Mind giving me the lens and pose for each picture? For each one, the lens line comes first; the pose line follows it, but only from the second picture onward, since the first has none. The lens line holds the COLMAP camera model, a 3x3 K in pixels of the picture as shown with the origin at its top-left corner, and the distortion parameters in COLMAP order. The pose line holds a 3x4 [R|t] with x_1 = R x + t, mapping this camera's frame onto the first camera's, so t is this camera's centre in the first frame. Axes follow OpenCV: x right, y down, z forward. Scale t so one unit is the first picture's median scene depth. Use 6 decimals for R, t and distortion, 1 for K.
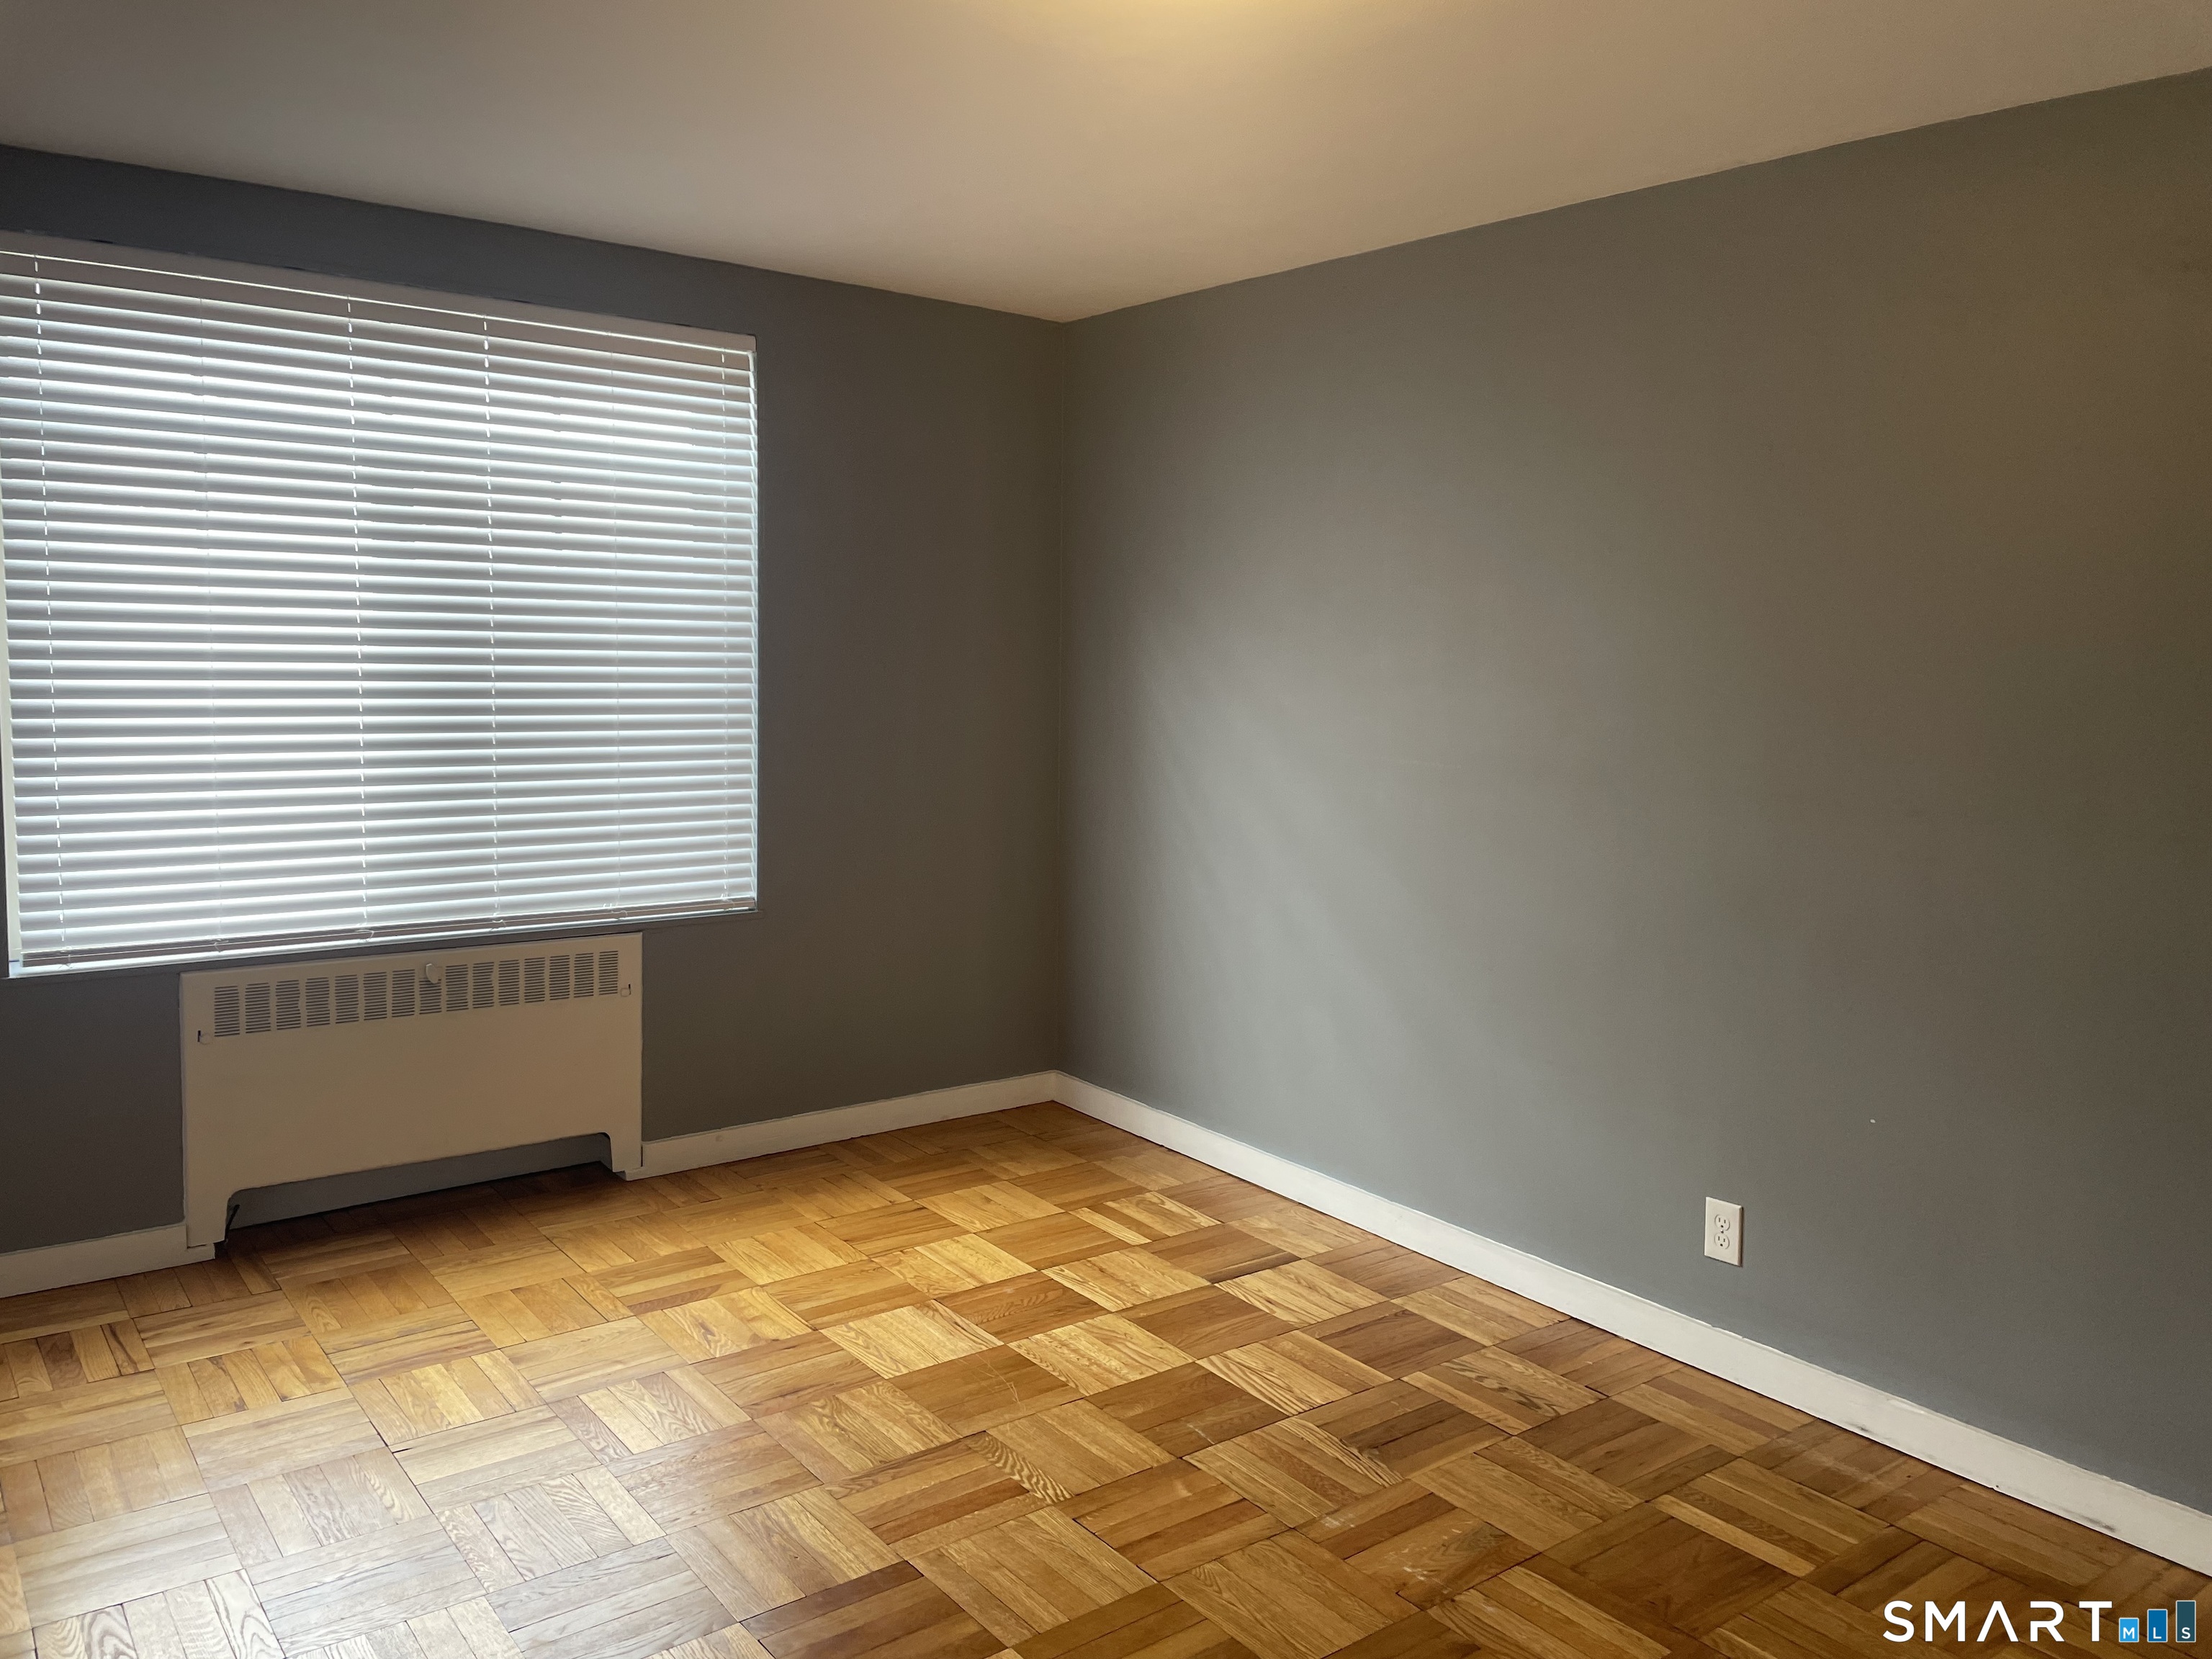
lens RADIAL K [[1661.1, 0, 1105.8], [0, 1661.1, 830.0], [0, 0, 1]] dist [0.085833, -0.091914]
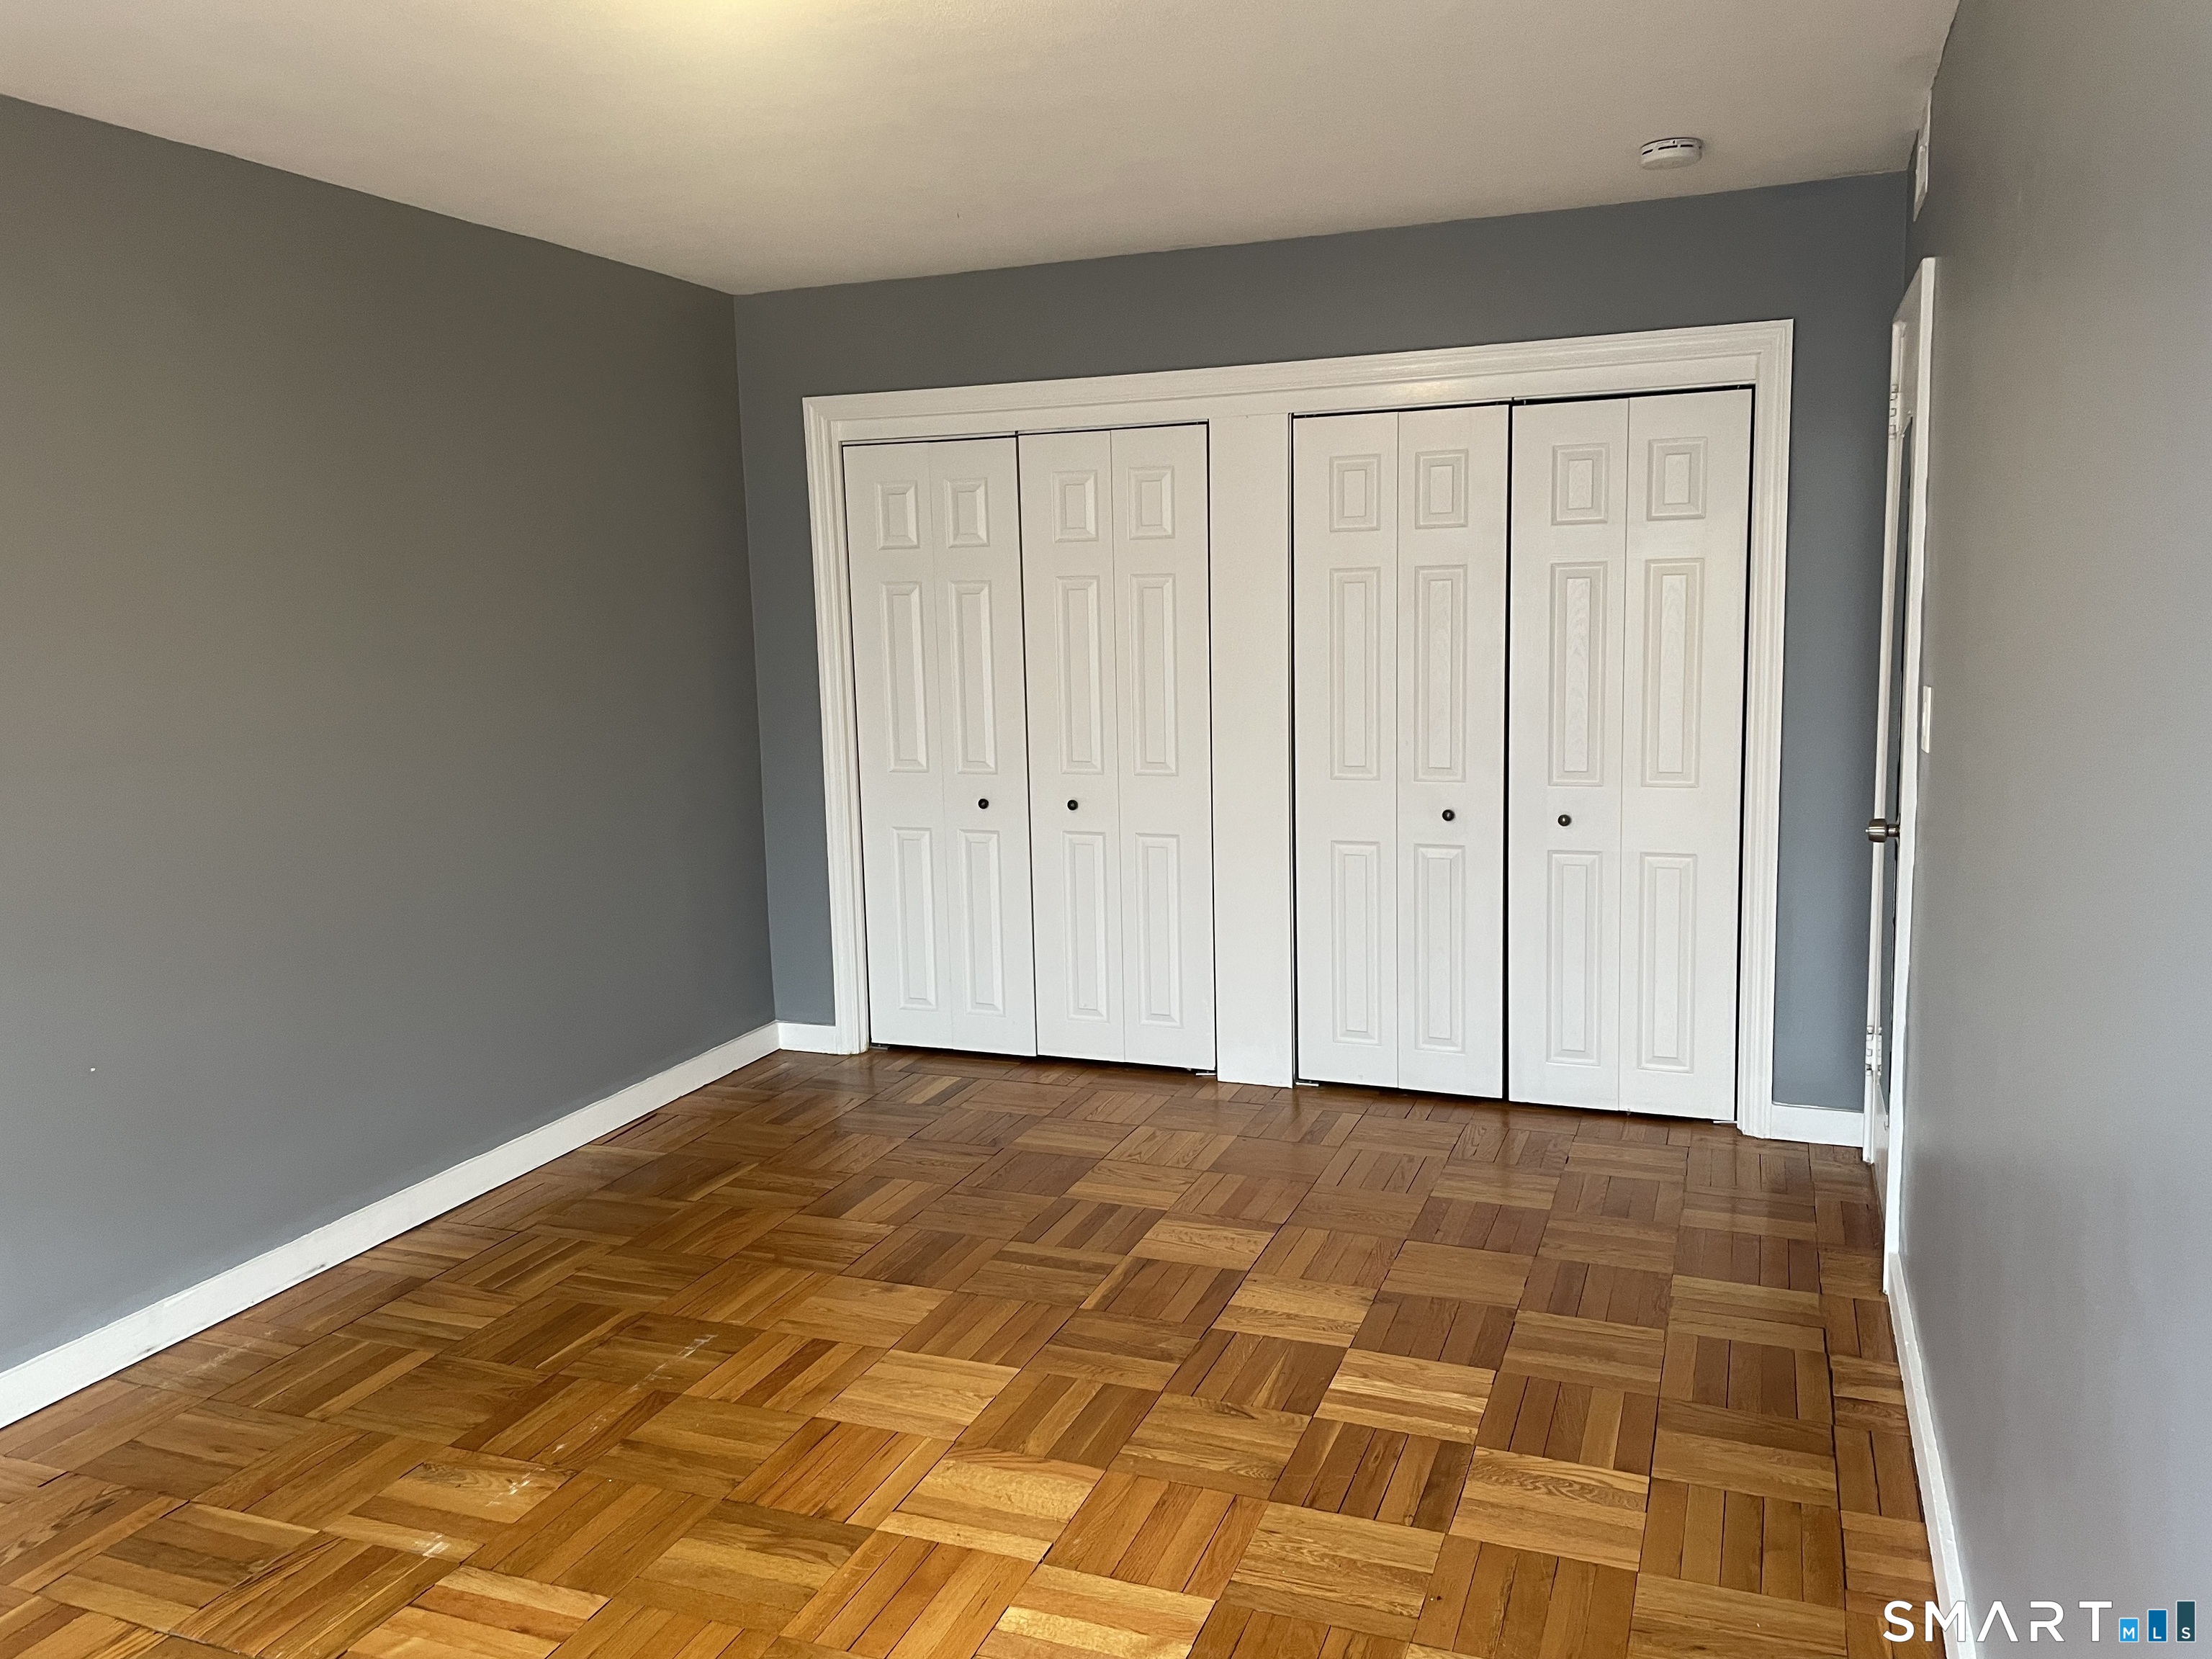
lens RADIAL K [[1661.1, 0, 1106.0], [0, 1661.1, 827.2], [0, 0, 1]] dist [0.085833, -0.091914]
pose [[-0.522251, -0.125868, 0.843452, -0.767671], [0.116677, 0.969201, 0.216878, -0.129597], [-0.844772, 0.211676, -0.491481, 1.023350]]
